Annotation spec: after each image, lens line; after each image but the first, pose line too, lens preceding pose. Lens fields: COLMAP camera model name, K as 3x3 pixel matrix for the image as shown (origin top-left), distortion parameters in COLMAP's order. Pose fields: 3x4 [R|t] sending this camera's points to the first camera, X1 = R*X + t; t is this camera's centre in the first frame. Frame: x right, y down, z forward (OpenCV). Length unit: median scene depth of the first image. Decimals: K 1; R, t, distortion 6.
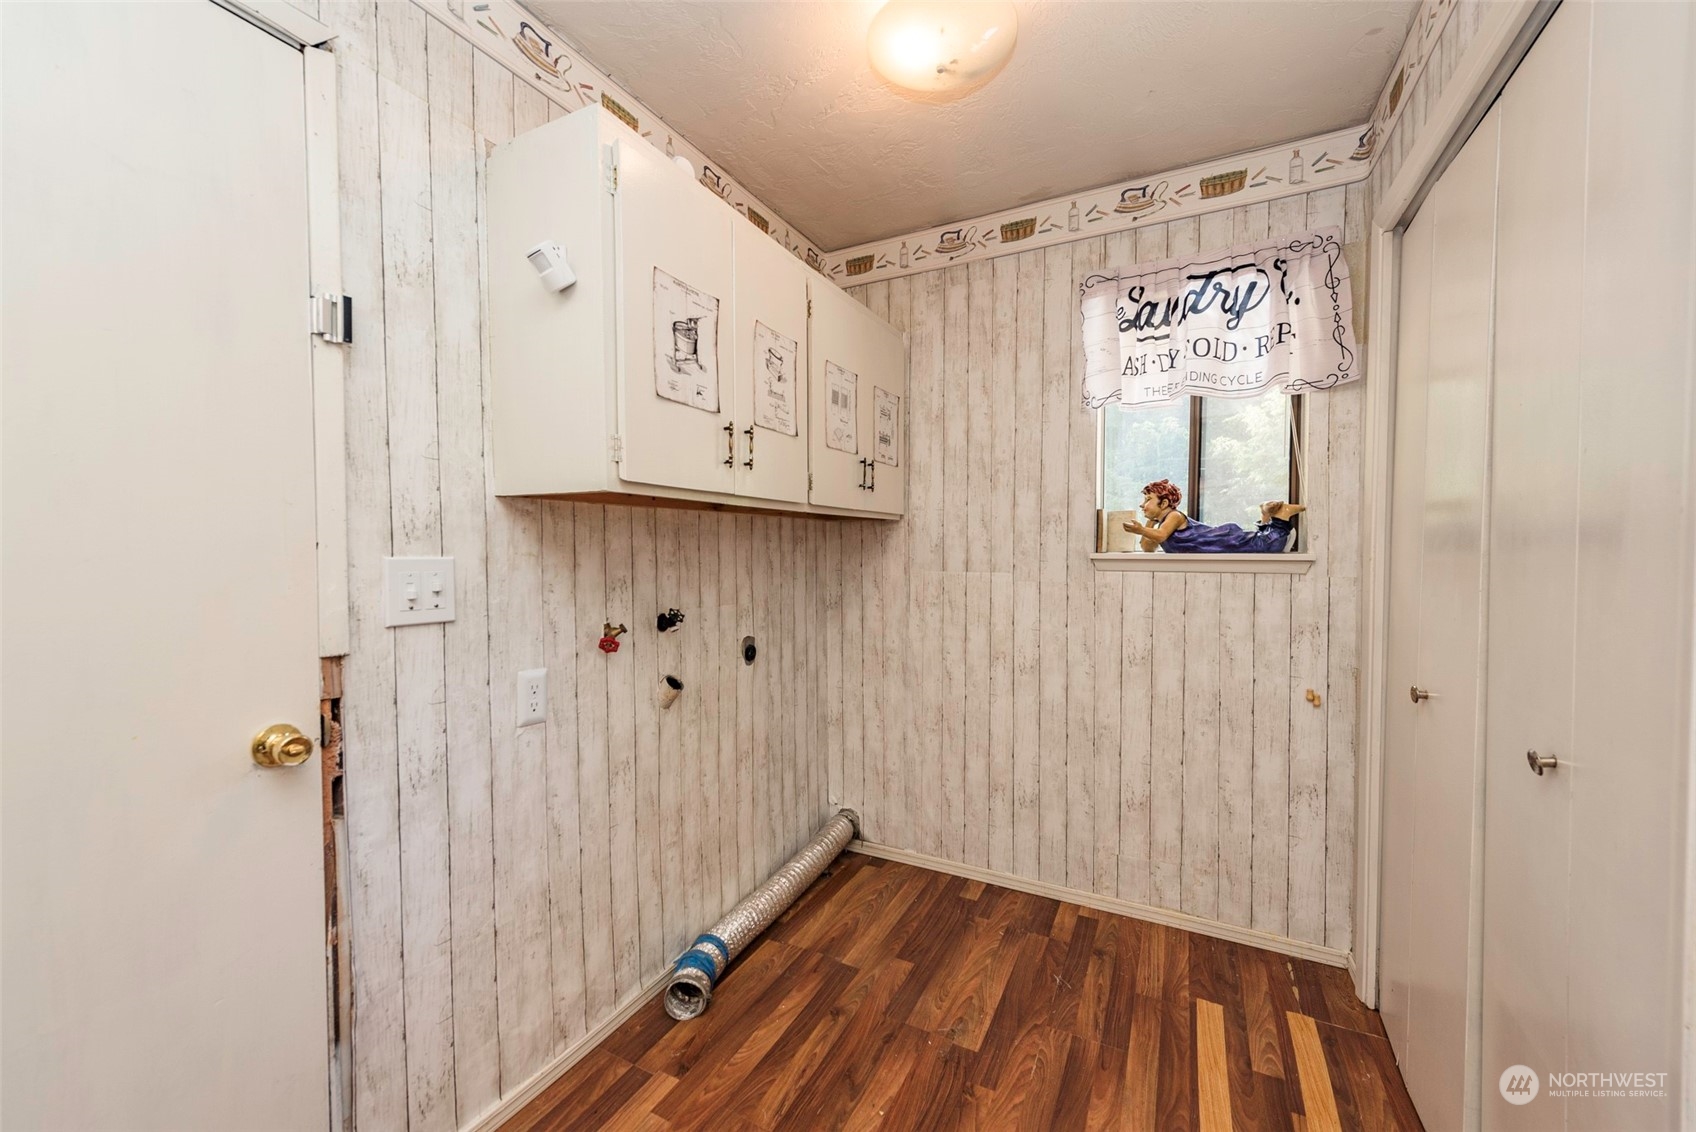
lens RADIAL K [[668.4, 0, 848.0], [0, 668.4, 566.0], [0, 0, 1]] dist [0.015556, -0.003832]
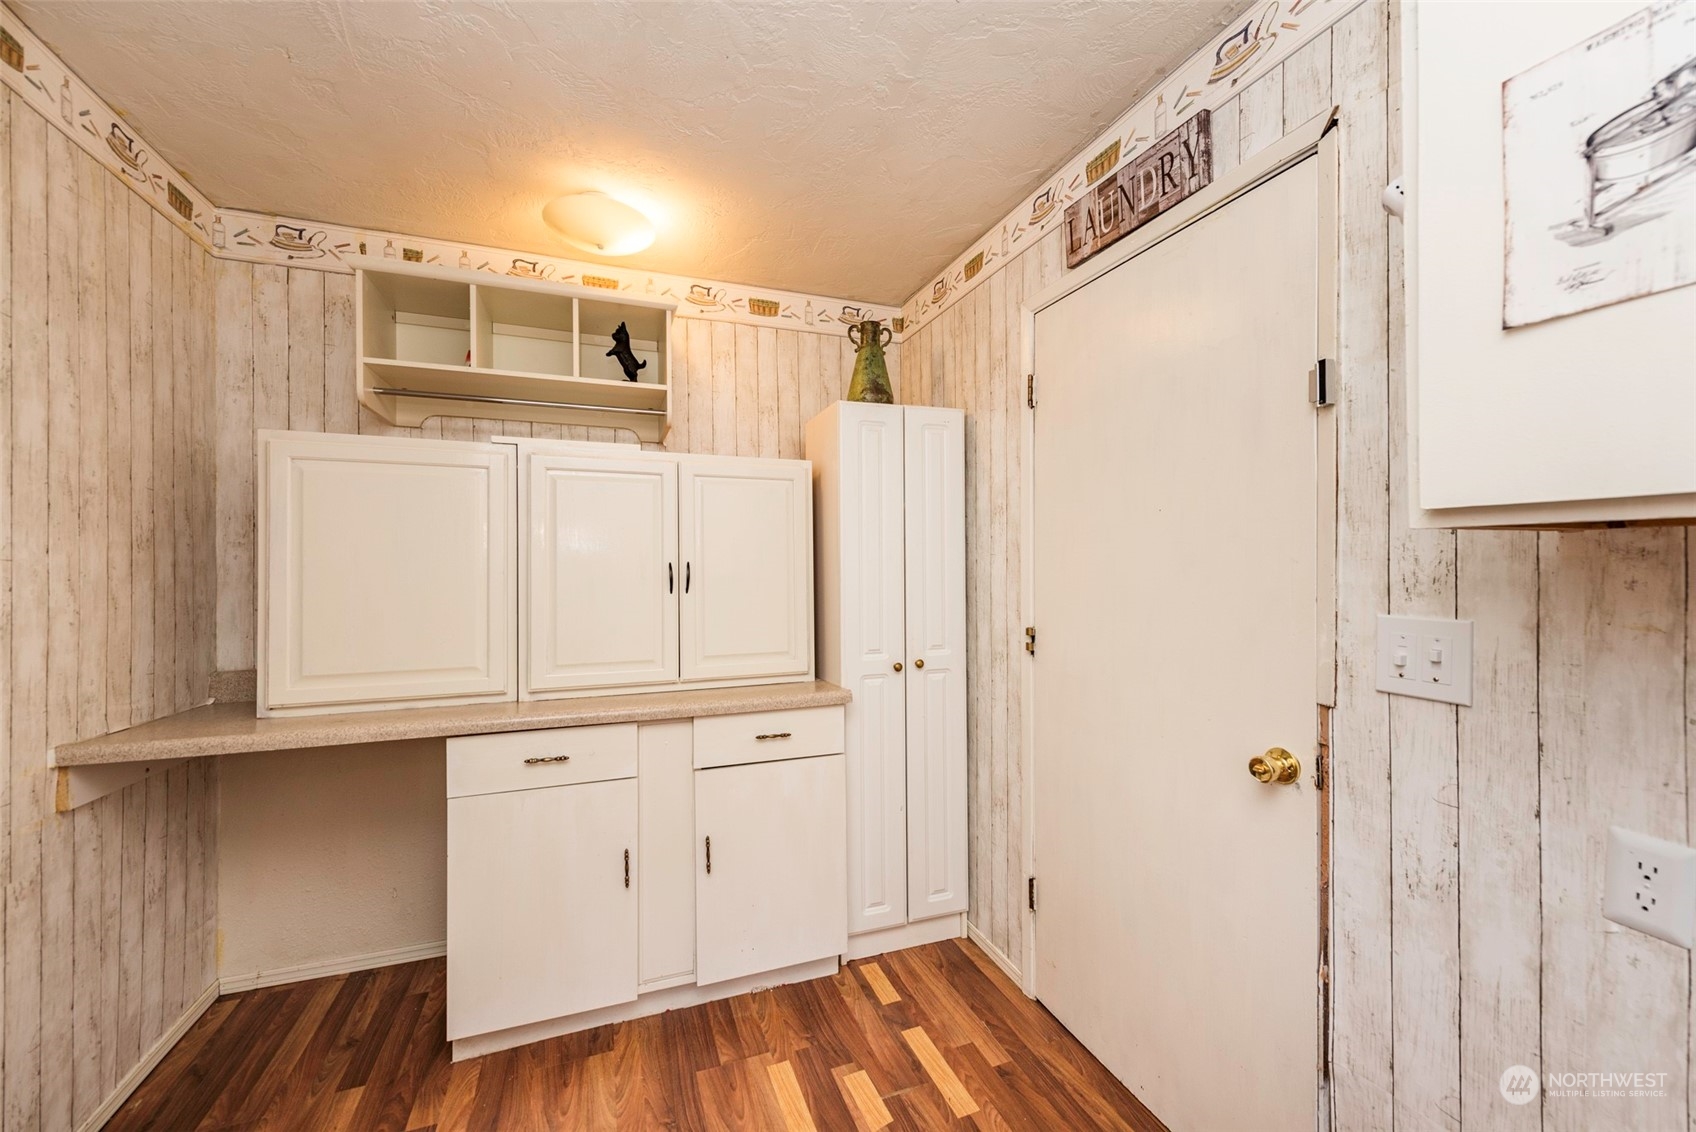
lens RADIAL K [[668.4, 0, 848.0], [0, 668.4, 566.0], [0, 0, 1]] dist [0.015556, -0.003832]
pose [[-0.667705, 0.004684, -0.744411, 0.472844], [-0.013914, 0.999727, 0.018770, -0.084826], [0.744296, 0.022891, -0.667458, 1.063662]]
